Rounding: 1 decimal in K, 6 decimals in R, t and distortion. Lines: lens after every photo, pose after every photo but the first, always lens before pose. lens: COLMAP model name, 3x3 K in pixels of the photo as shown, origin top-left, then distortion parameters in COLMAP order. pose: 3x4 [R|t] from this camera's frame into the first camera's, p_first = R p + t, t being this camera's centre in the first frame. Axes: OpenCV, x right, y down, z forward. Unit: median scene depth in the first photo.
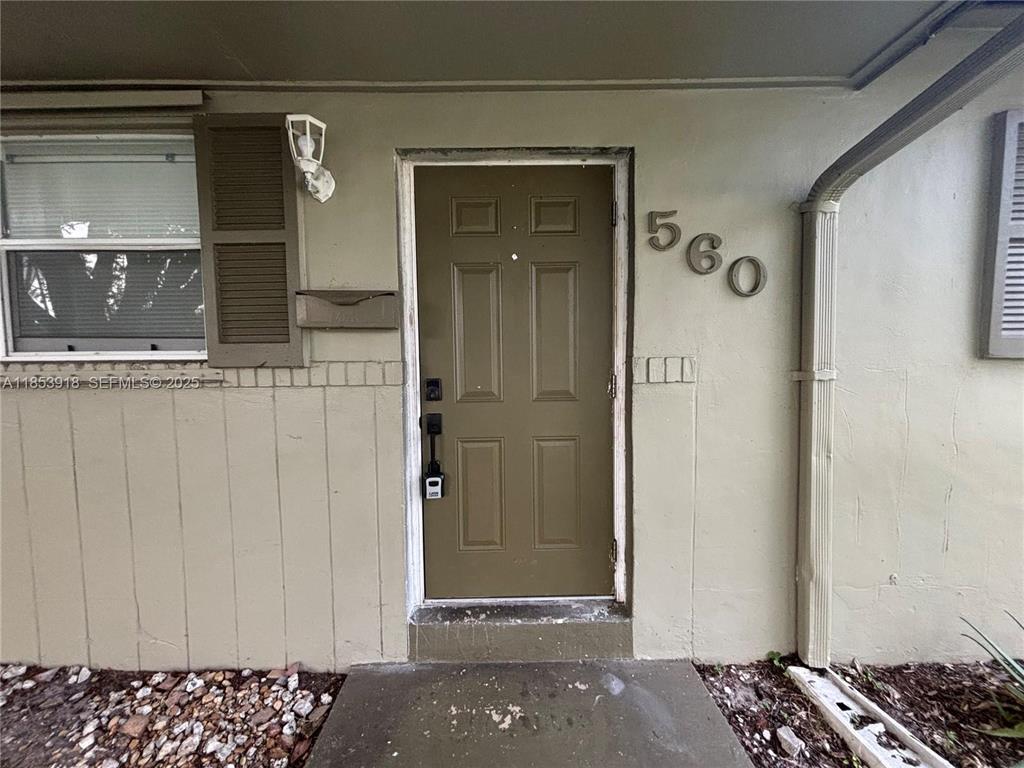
lens RADIAL K [[413.5, 0, 512.1], [0, 413.5, 382.2], [0, 0, 1]] dist [-0.000306, 0.000675]
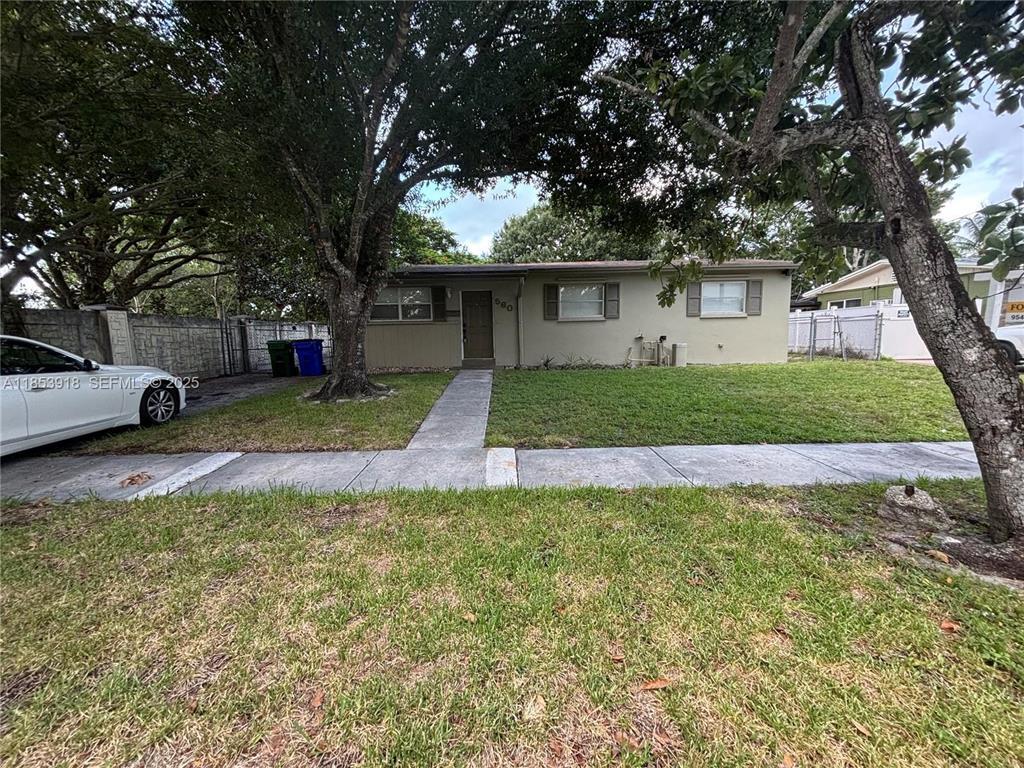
lens RADIAL K [[413.5, 0, 511.3], [0, 413.5, 381.5], [0, 0, 1]] dist [-0.000306, 0.000675]
pose [[0.999929, -0.003618, 0.011376, 0.507793], [0.002756, 0.997191, 0.074854, 0.451078], [-0.011615, -0.074817, 0.997130, -5.997547]]
